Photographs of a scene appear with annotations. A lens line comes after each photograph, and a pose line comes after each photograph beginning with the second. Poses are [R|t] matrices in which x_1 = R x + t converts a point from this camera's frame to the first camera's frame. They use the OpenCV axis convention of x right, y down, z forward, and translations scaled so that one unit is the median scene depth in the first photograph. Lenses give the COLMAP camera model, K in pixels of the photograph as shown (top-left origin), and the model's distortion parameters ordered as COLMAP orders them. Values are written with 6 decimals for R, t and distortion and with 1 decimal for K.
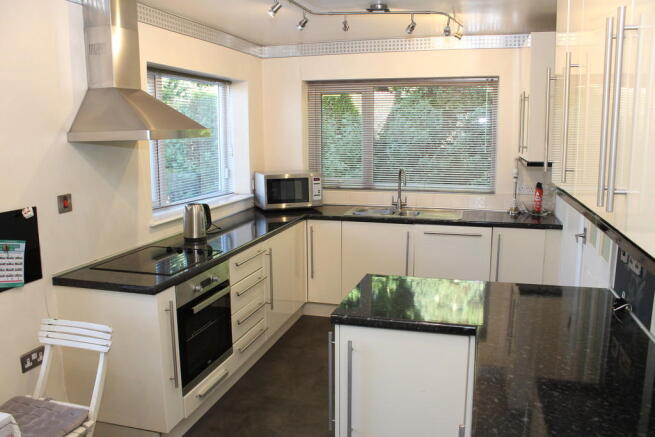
lens RADIAL K [[546.8, 0, 327.5], [0, 546.8, 218.5], [0, 0, 1]] dist [-0.111764, -0.000943]
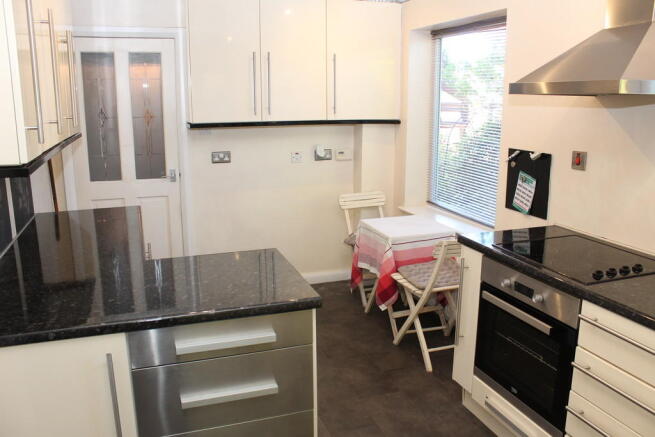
lens RADIAL K [[546.8, 0, 327.5], [0, 546.8, 218.5], [0, 0, 1]] dist [-0.111764, -0.000943]
pose [[-0.813802, 0.134440, -0.565379, 0.481714], [-0.082200, 0.936464, 0.340997, -0.244191], [0.575300, 0.323978, -0.751045, 1.659012]]
